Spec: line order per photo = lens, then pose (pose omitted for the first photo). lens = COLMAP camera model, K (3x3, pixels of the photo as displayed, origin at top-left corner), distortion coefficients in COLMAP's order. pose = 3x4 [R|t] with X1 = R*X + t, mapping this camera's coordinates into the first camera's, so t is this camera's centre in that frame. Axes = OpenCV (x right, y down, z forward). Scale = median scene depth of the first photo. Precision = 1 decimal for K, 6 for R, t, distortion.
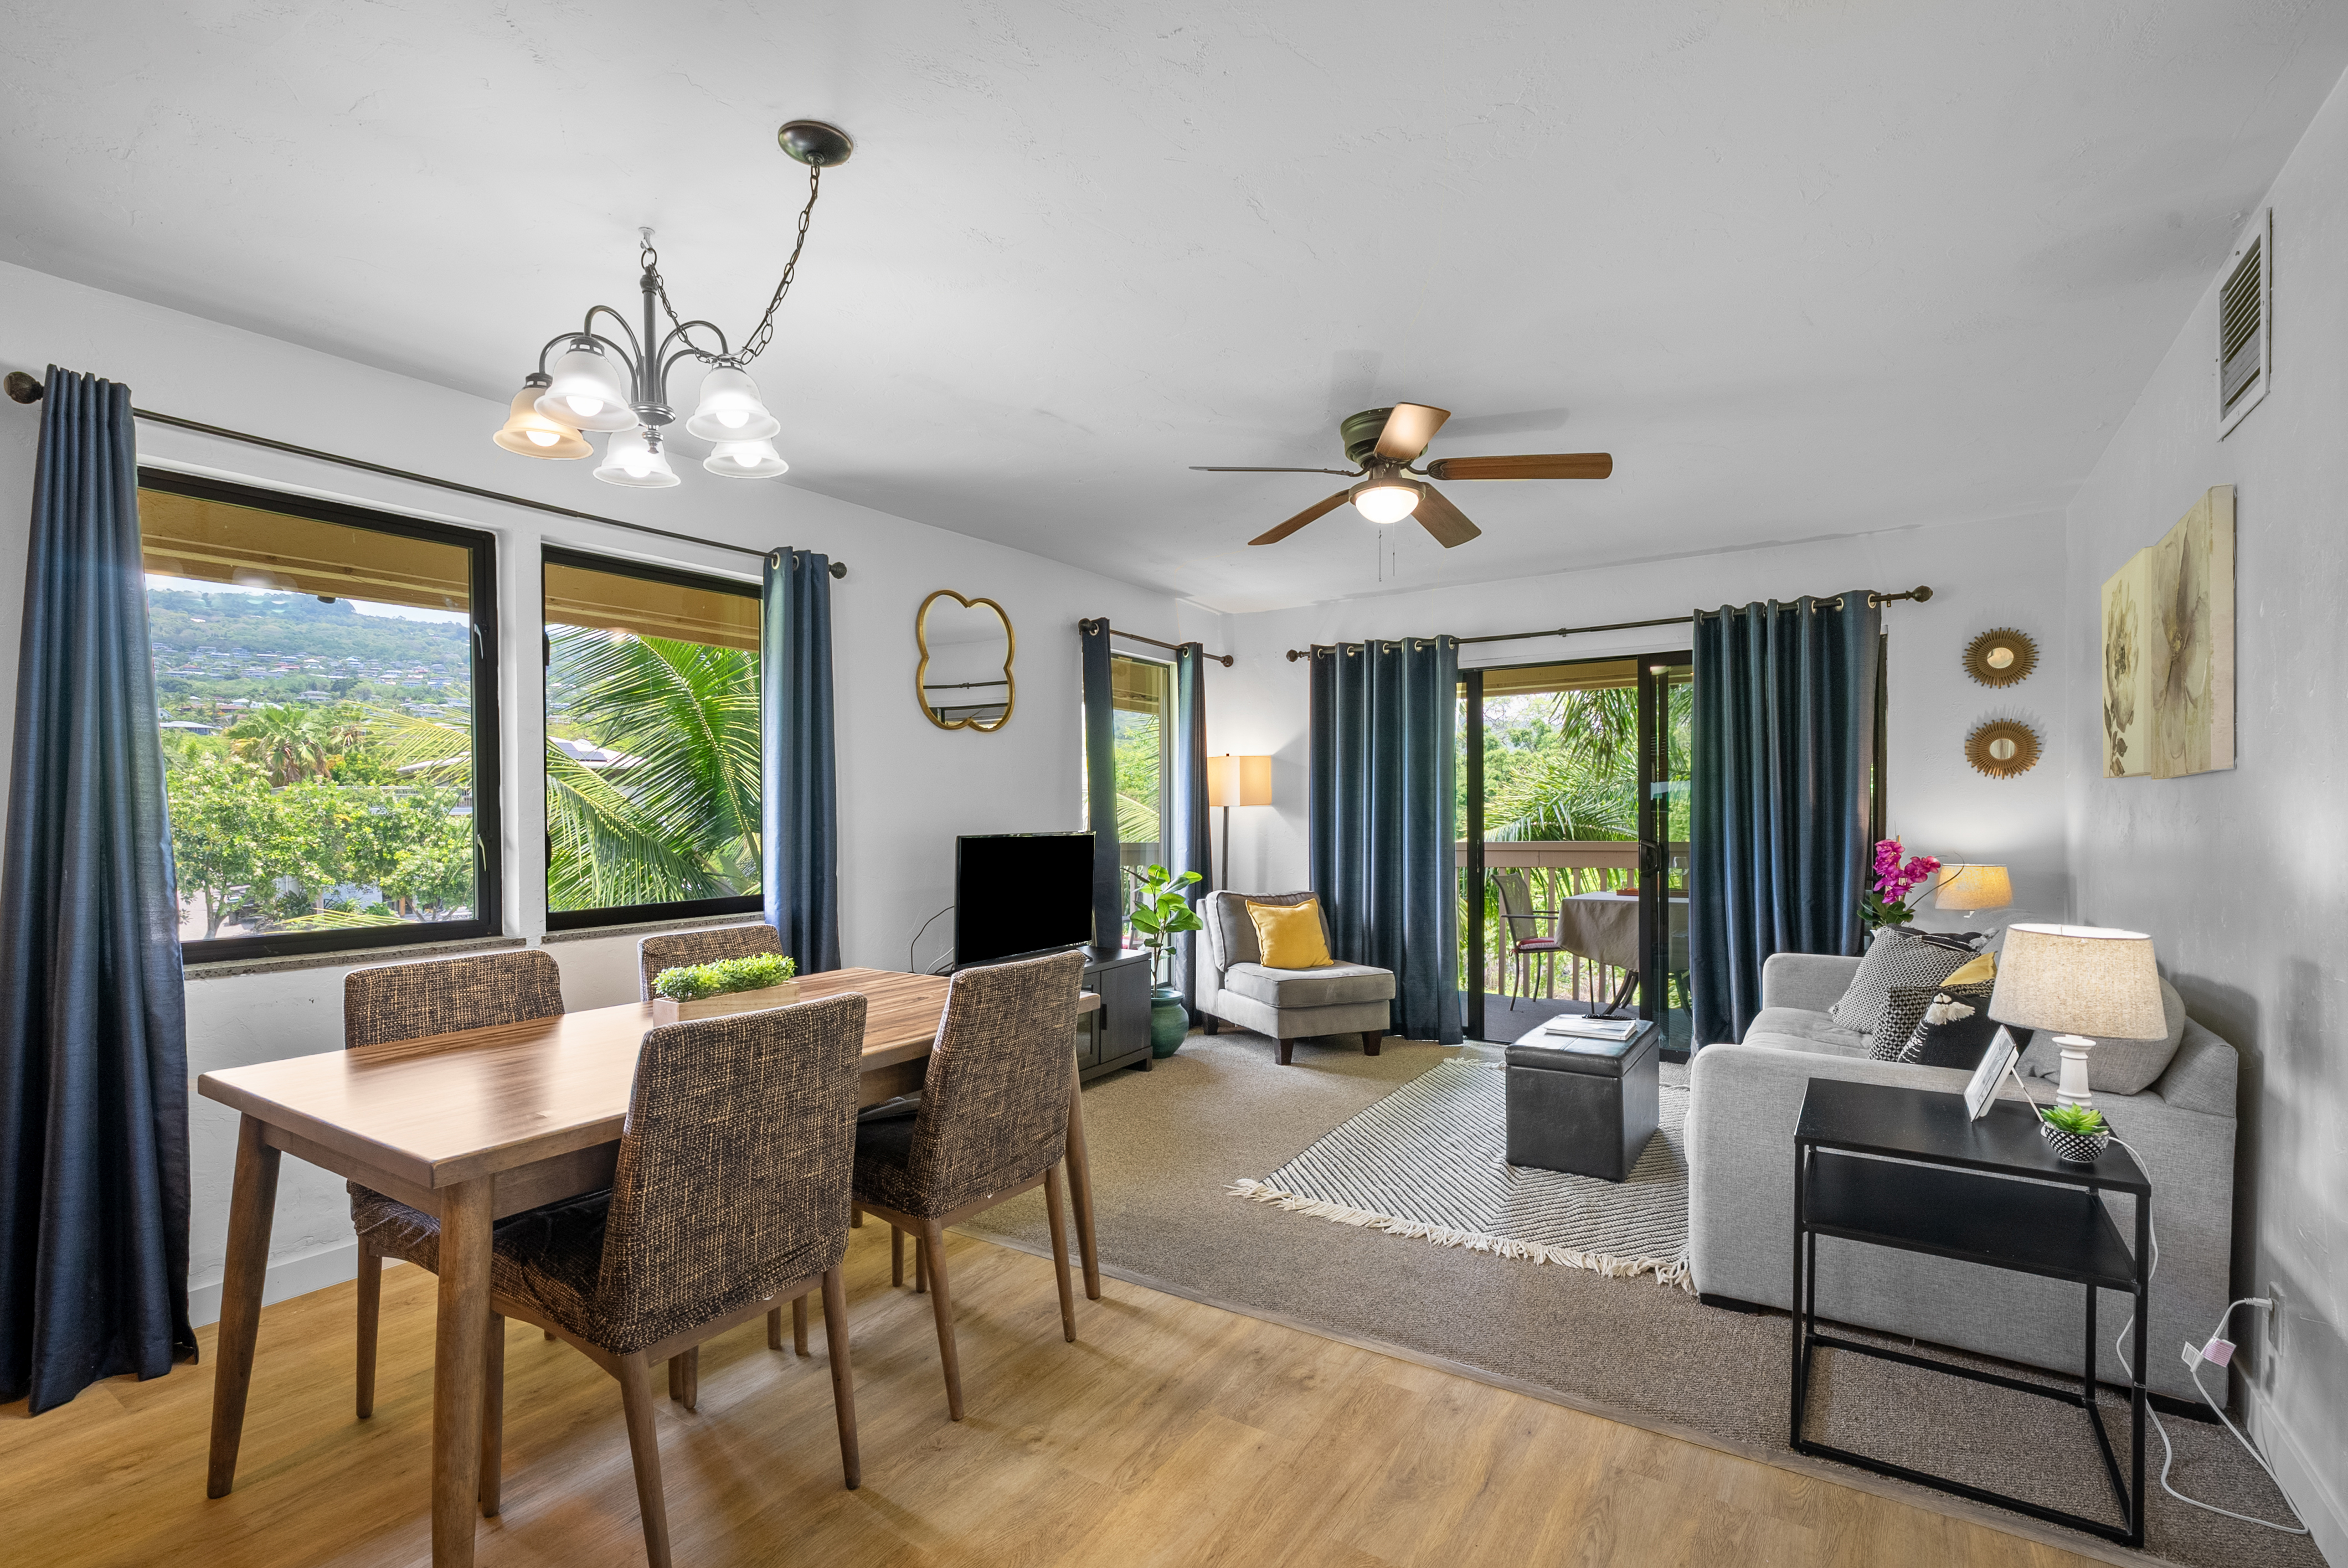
lens RADIAL K [[1080.3, 0, 1165.8], [0, 1080.3, 818.9], [0, 0, 1]] dist [-0.005346, 0.000387]
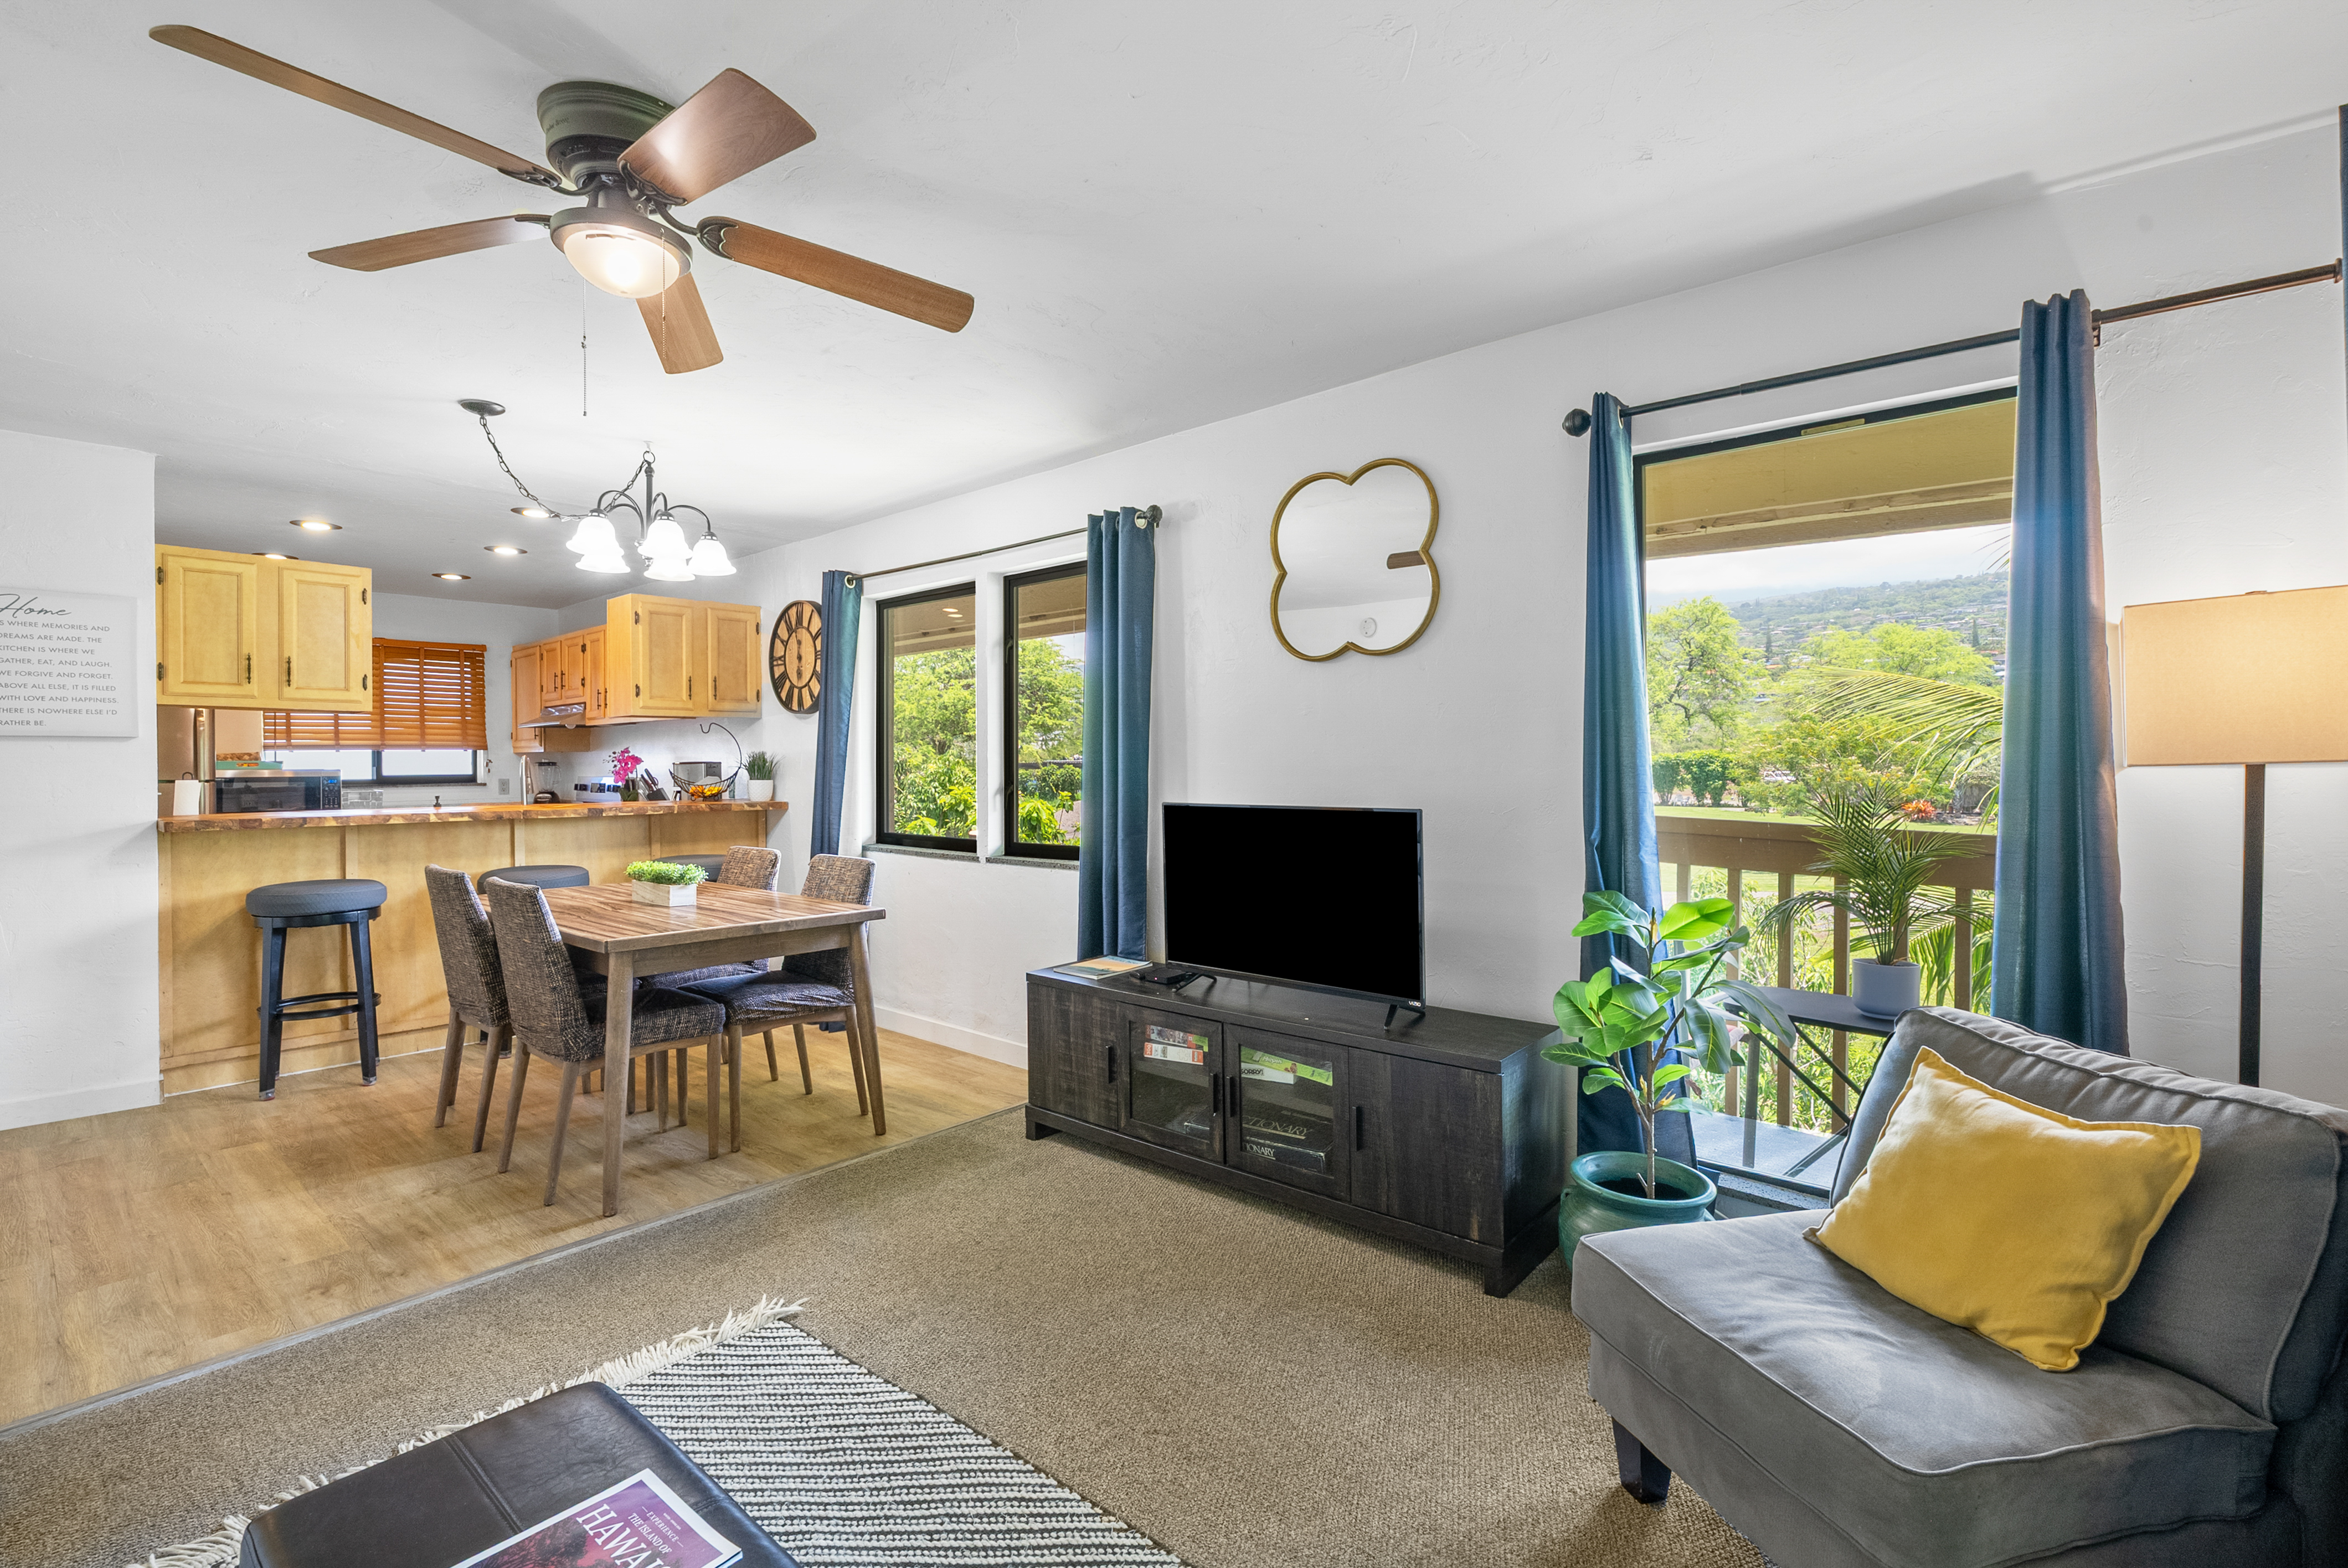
lens RADIAL K [[1065.5, 0, 1164.4], [0, 1065.5, 771.9], [0, 0, 1]] dist [-0.004909, 0.001503]
pose [[-0.147879, 0.013216, -0.988917, 0.467073], [-0.006429, 0.999877, 0.014323, -0.014665], [0.988985, 0.008476, -0.147776, 0.873951]]
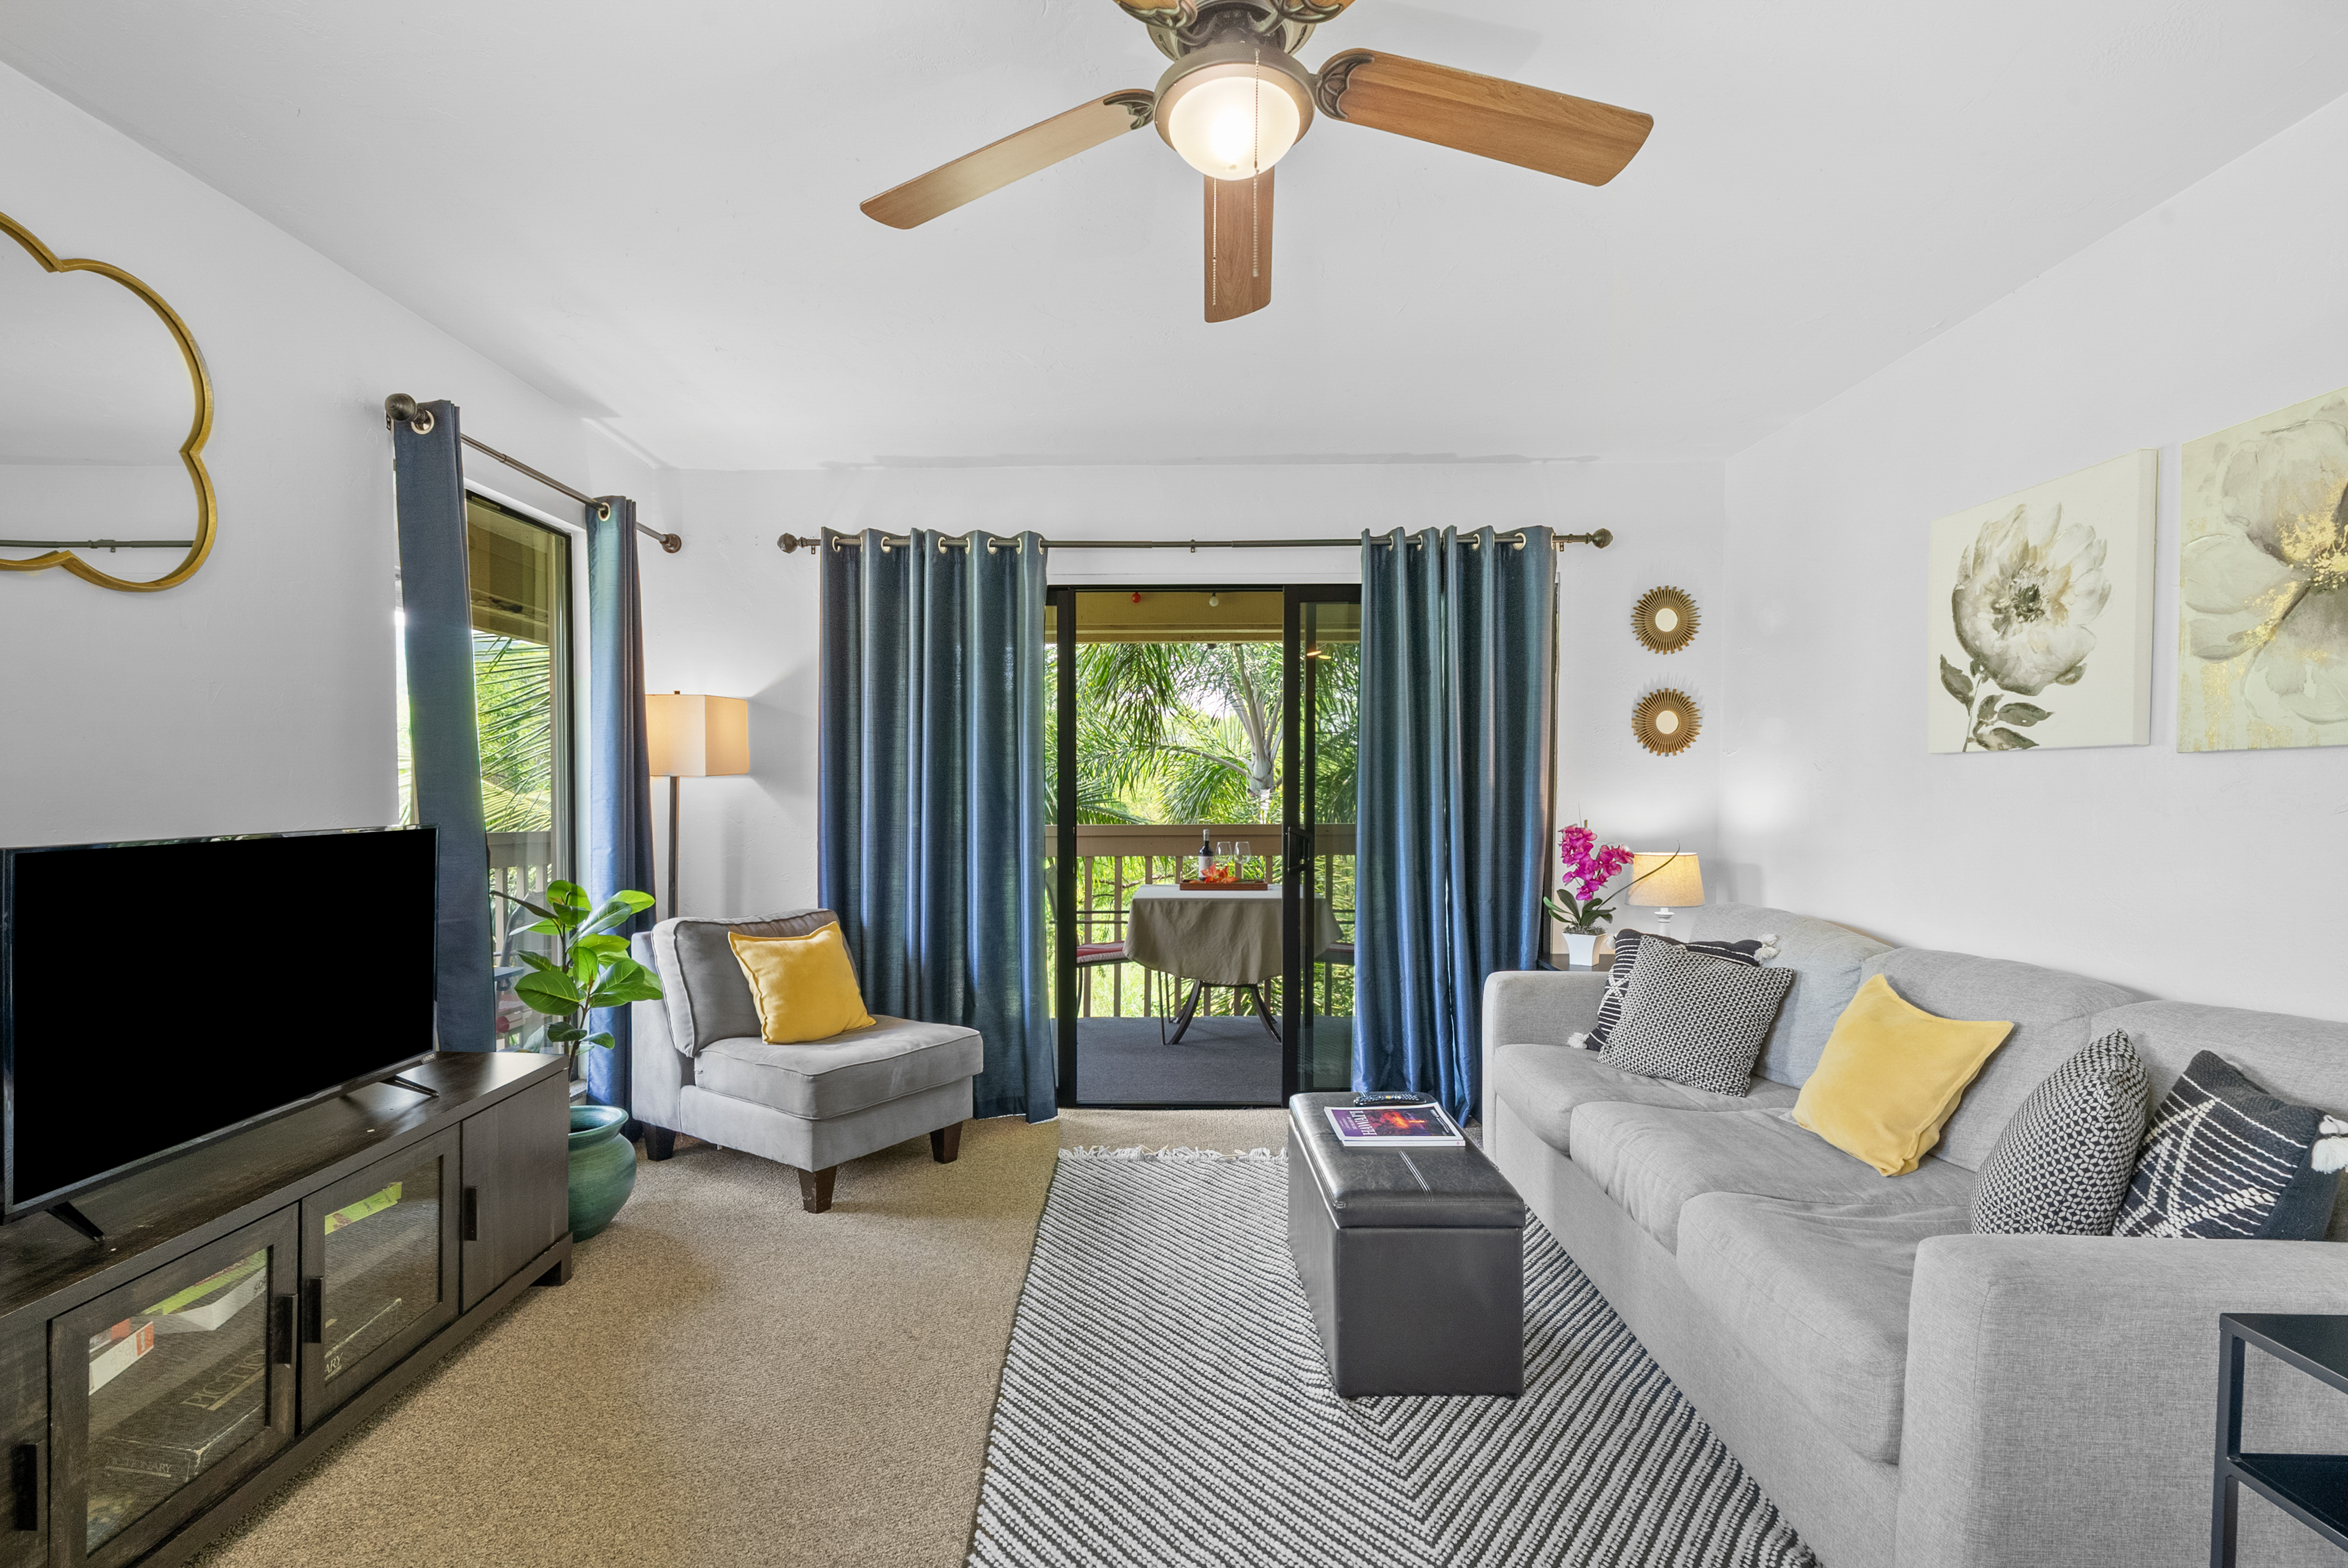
lens RADIAL K [[1080.3, 0, 1165.8], [0, 1080.3, 818.9], [0, 0, 1]] dist [-0.005346, 0.000387]
pose [[0.842664, -0.009638, 0.538353, -0.047145], [-0.003134, 0.999735, 0.022803, -0.003104], [-0.538430, -0.020903, 0.842411, 0.388756]]
